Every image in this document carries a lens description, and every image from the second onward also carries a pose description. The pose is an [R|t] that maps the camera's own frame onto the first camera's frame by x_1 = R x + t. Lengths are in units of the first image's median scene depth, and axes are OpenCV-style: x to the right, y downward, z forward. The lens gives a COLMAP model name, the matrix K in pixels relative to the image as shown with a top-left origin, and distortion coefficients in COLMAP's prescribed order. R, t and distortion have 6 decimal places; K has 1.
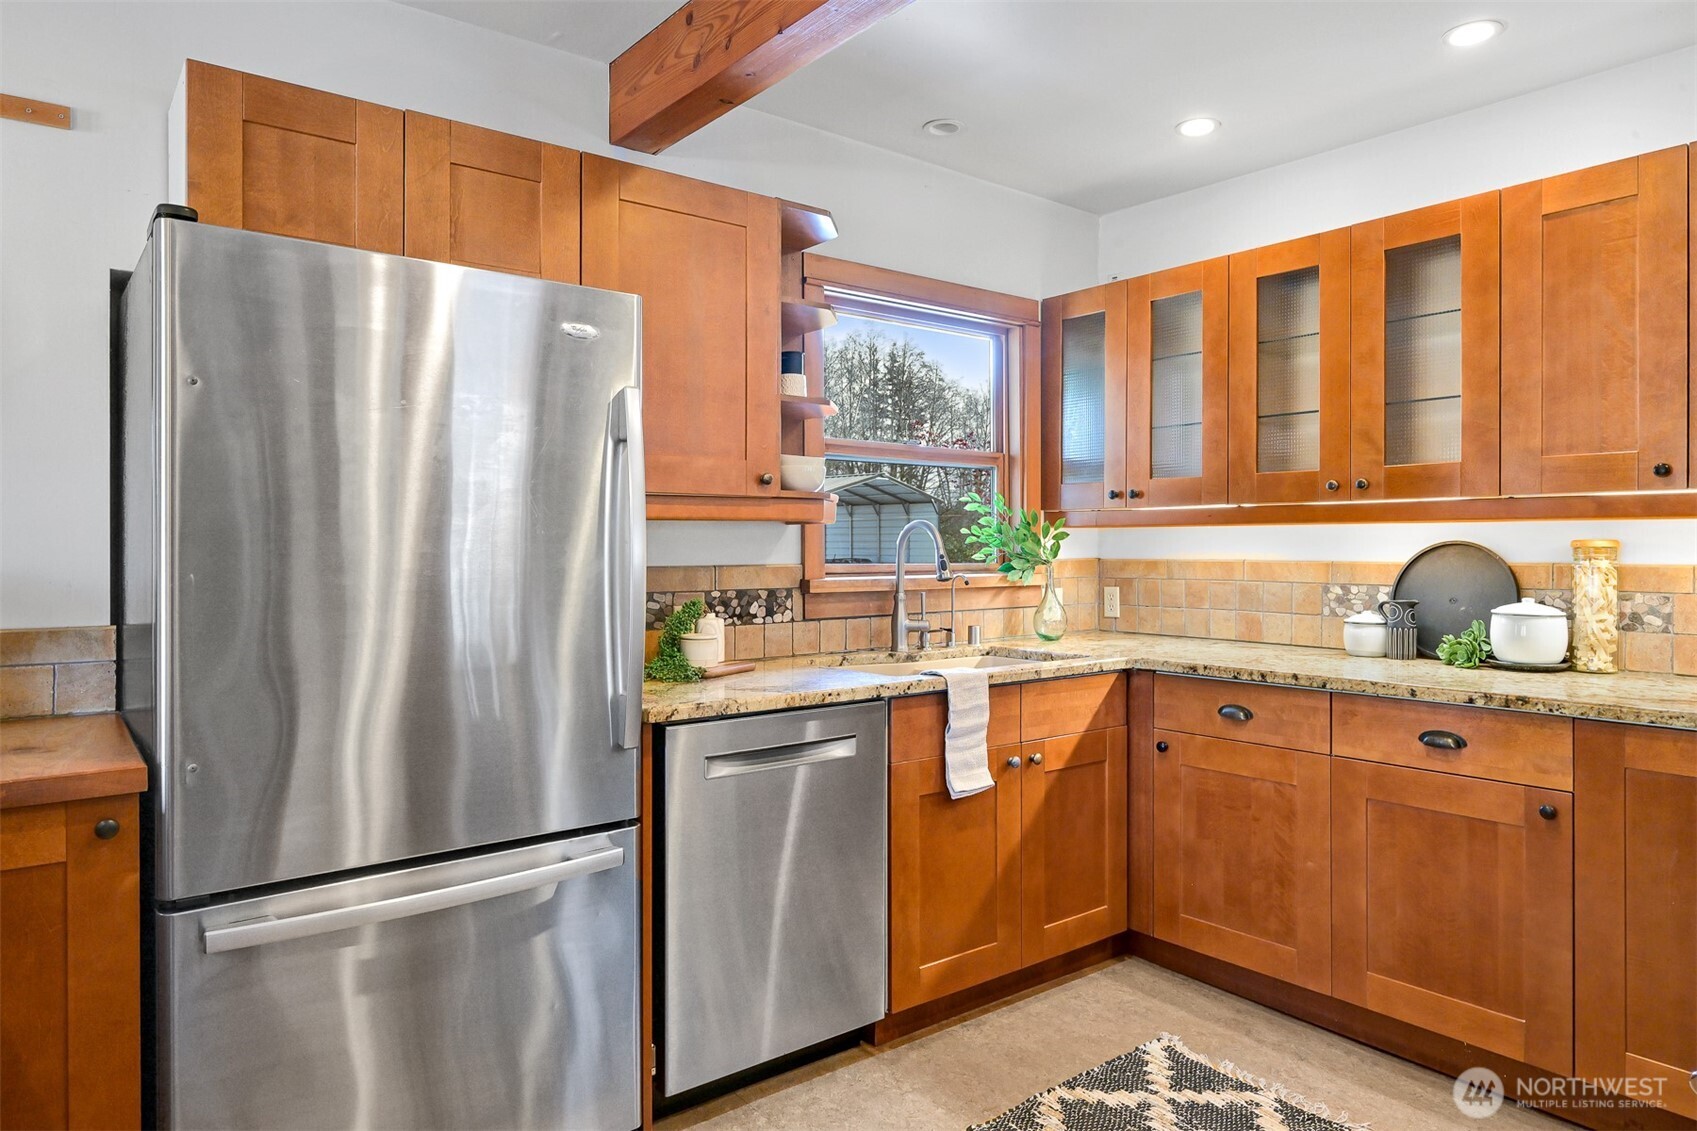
lens RADIAL K [[1050.6, 0, 844.0], [0, 1050.6, 554.6], [0, 0, 1]] dist [0.003457, 0.000185]
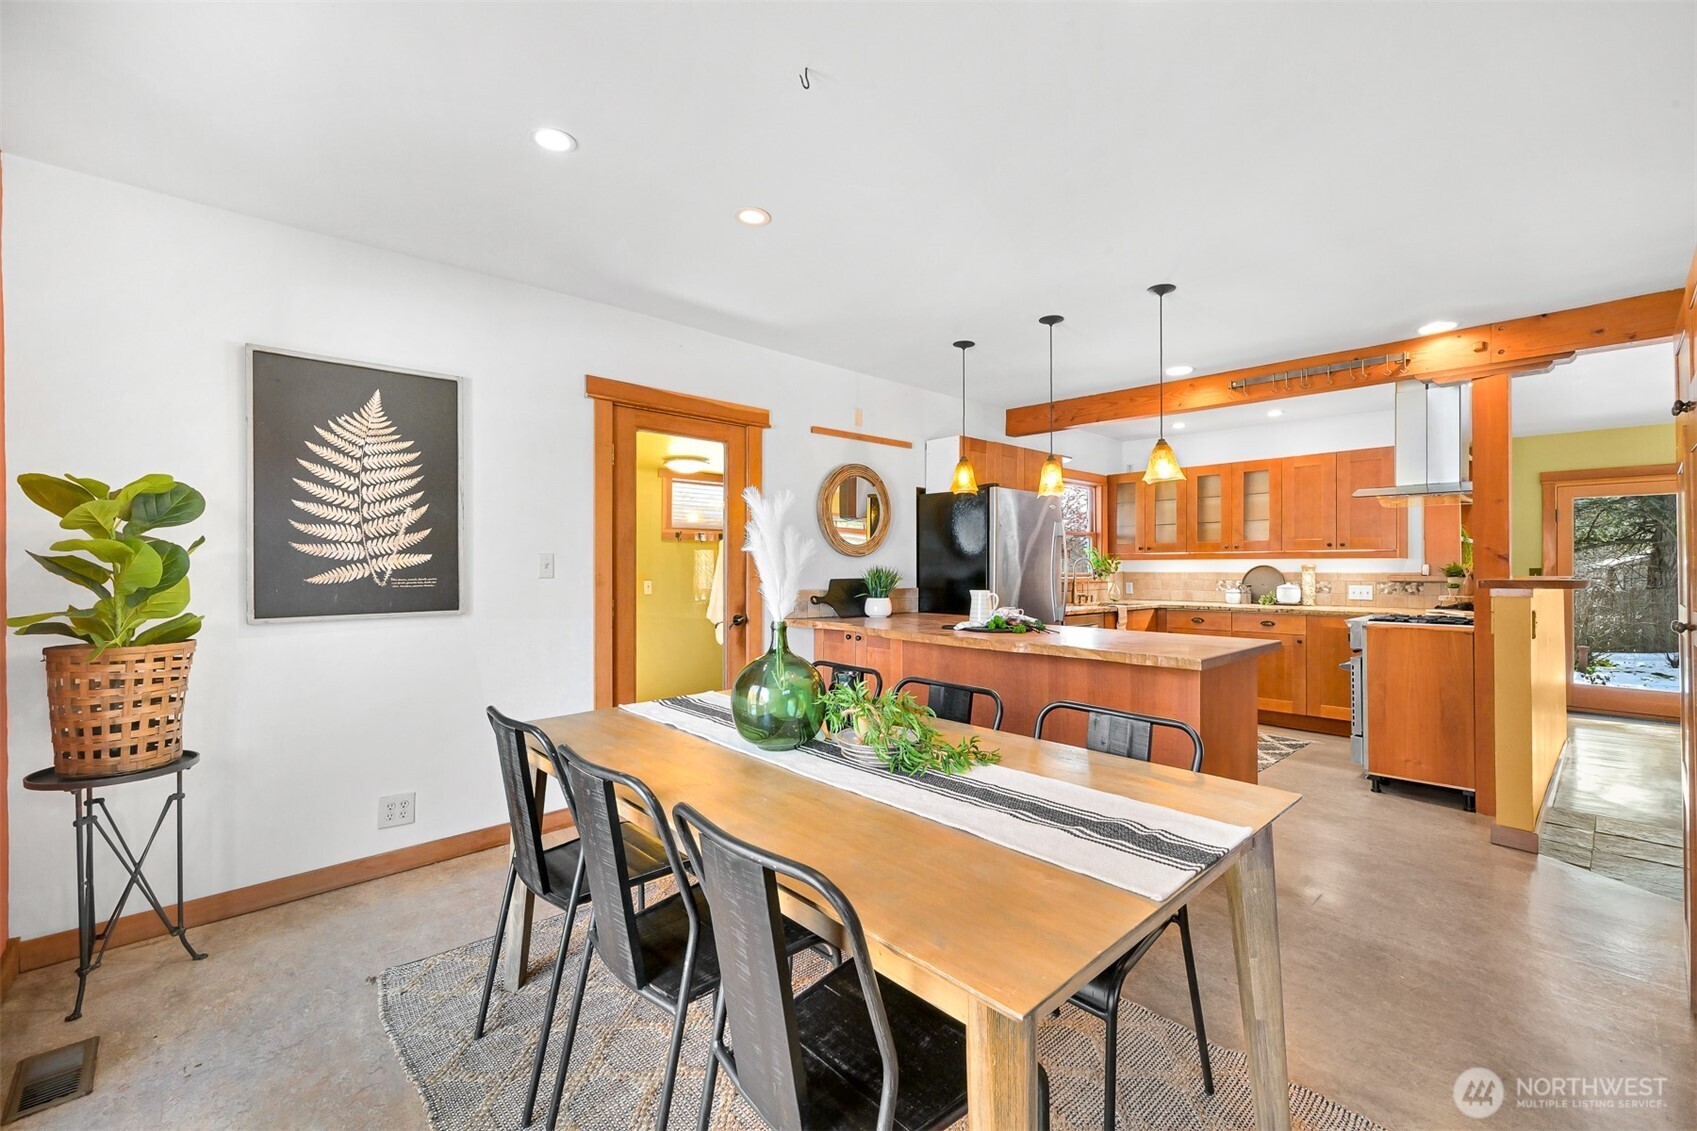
lens RADIAL K [[681.1, 0, 854.6], [0, 681.1, 572.9], [0, 0, 1]] dist [-0.000938, -0.000020]
pose [[0.997947, 0.000159, 0.064048, -0.762293], [0.000074, 0.999993, -0.003641, 0.018116], [-0.064048, 0.003638, 0.997940, -0.936140]]
